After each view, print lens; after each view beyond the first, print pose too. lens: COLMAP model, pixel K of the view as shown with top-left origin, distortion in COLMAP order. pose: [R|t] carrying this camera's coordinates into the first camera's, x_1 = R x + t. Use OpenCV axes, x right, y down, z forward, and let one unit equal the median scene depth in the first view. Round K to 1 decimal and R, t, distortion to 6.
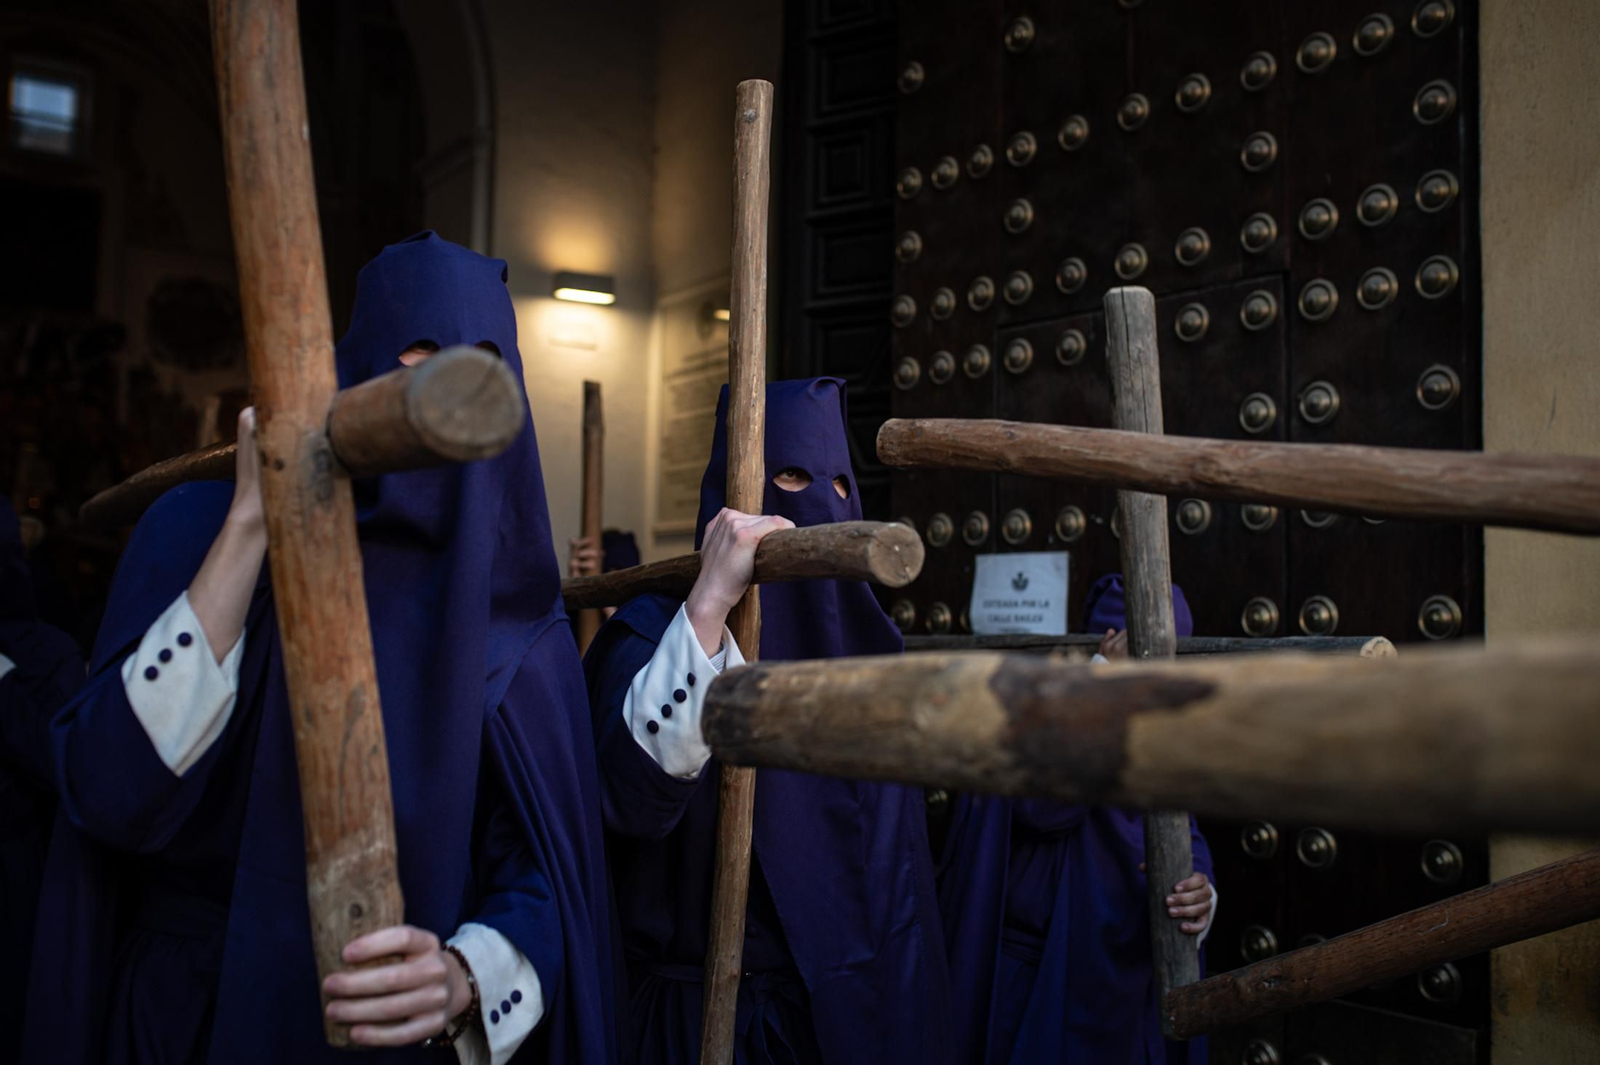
lens RADIAL K [[1505.7, 0, 793.1], [0, 1505.7, 536.0], [0, 0, 1]] dist [-0.067627, 0.094822]
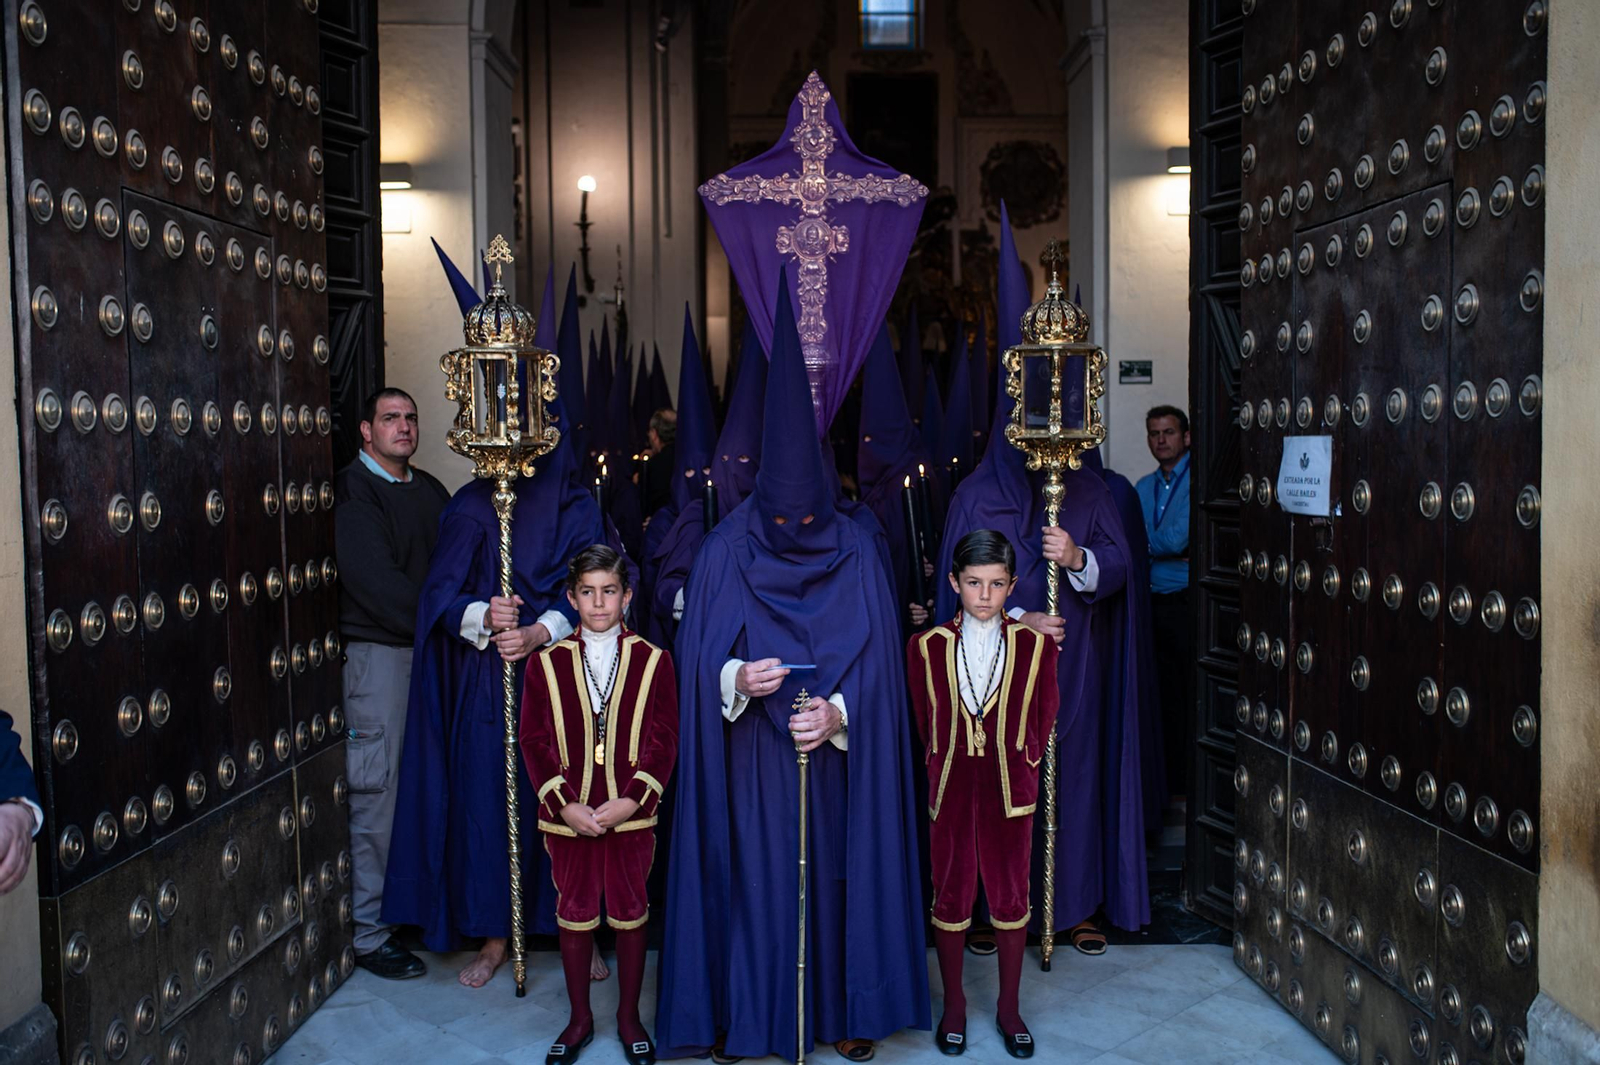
lens RADIAL K [[1505.7, 0, 793.1], [0, 1505.7, 536.0], [0, 0, 1]] dist [-0.067627, 0.094822]
pose [[0.835409, 0.009914, -0.549539, 0.360259], [0.053839, 0.993553, 0.099770, -0.037307], [0.546985, -0.112936, 0.829490, -0.121436]]
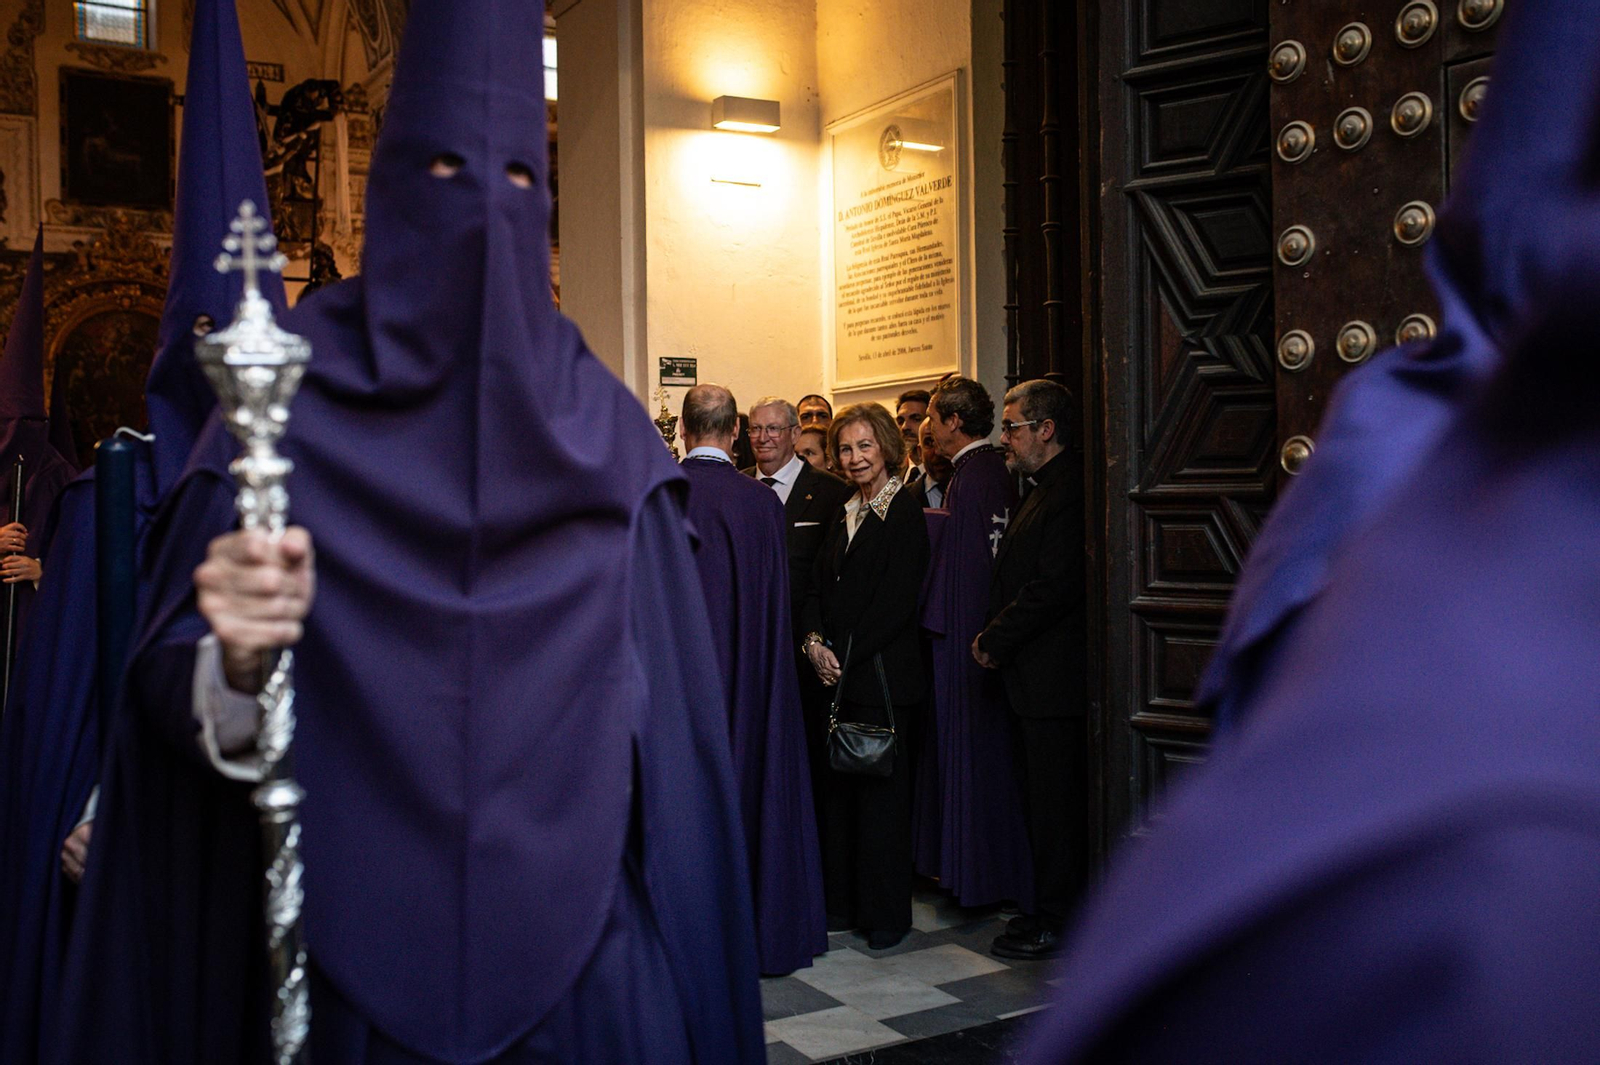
lens RADIAL K [[1505.7, 0, 793.1], [0, 1505.7, 536.0], [0, 0, 1]] dist [-0.067627, 0.094822]
pose [[0.998094, -0.034717, -0.051012, -0.131114], [0.038626, 0.996223, 0.077762, 0.020896], [0.048120, -0.079584, 0.995666, 0.186608]]
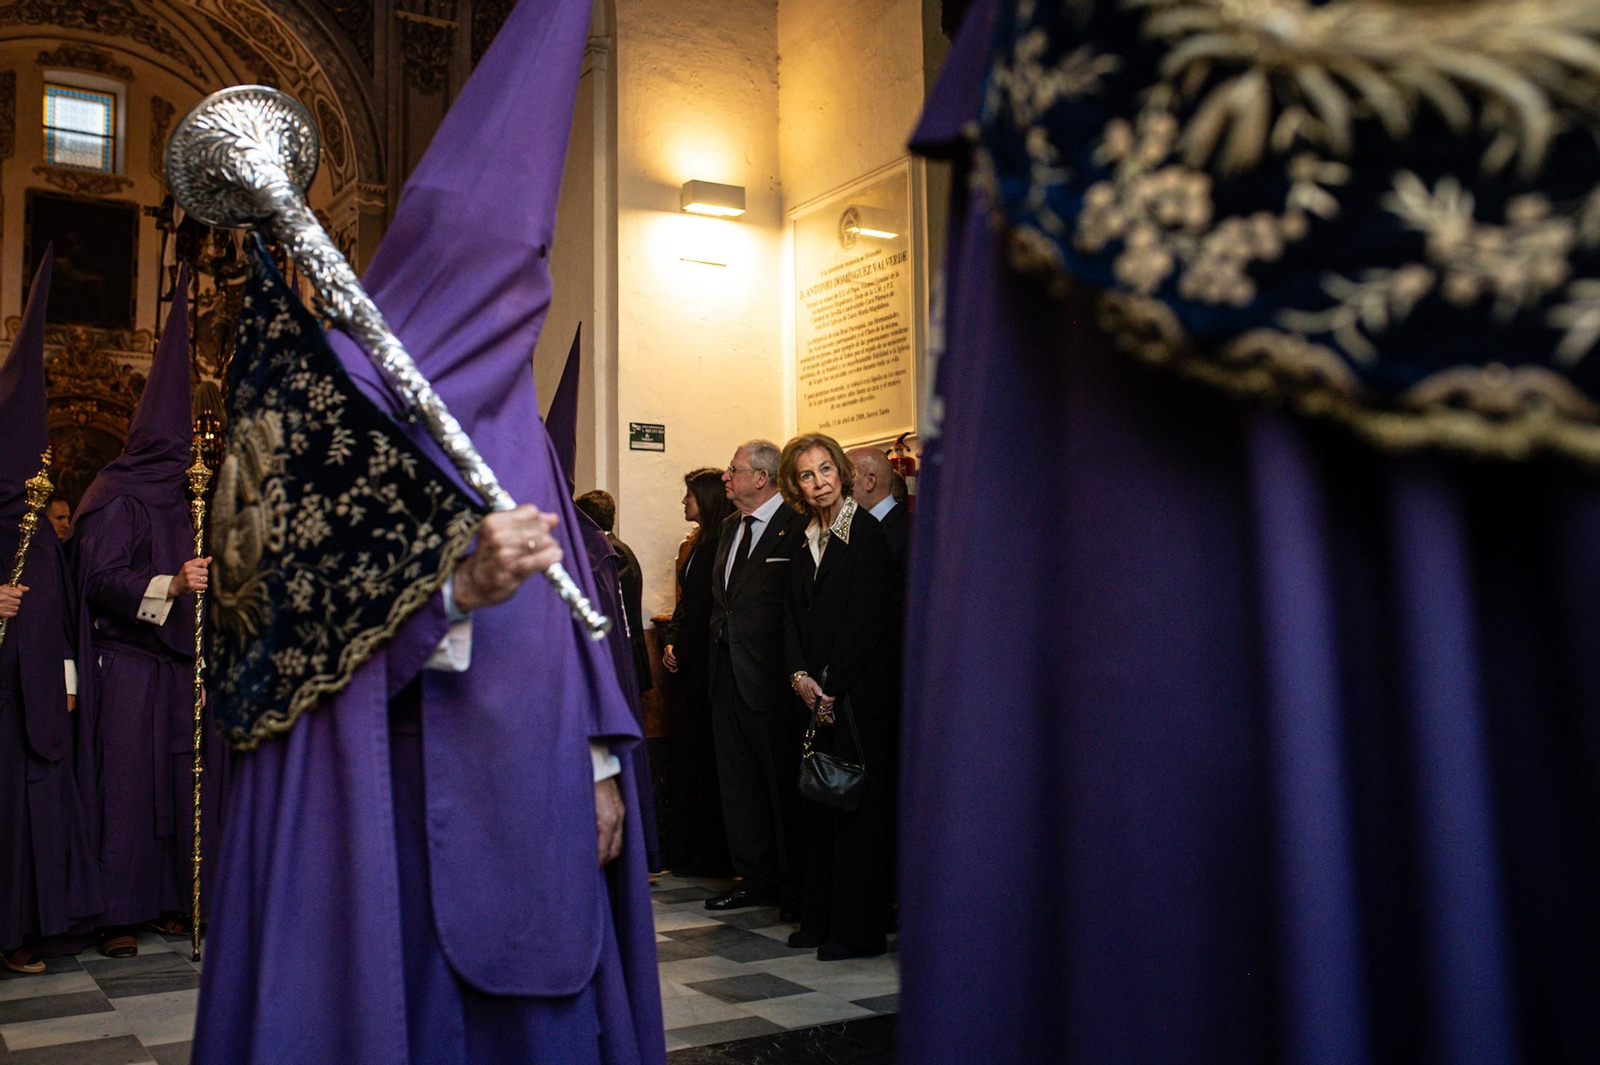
lens RADIAL K [[1505.7, 0, 793.1], [0, 1505.7, 536.0], [0, 0, 1]] dist [-0.067627, 0.094822]
pose [[0.999334, -0.034579, -0.011694, -0.149062], [0.034411, 0.999305, -0.014344, 0.101967], [0.012182, 0.013932, 0.999829, 0.116288]]
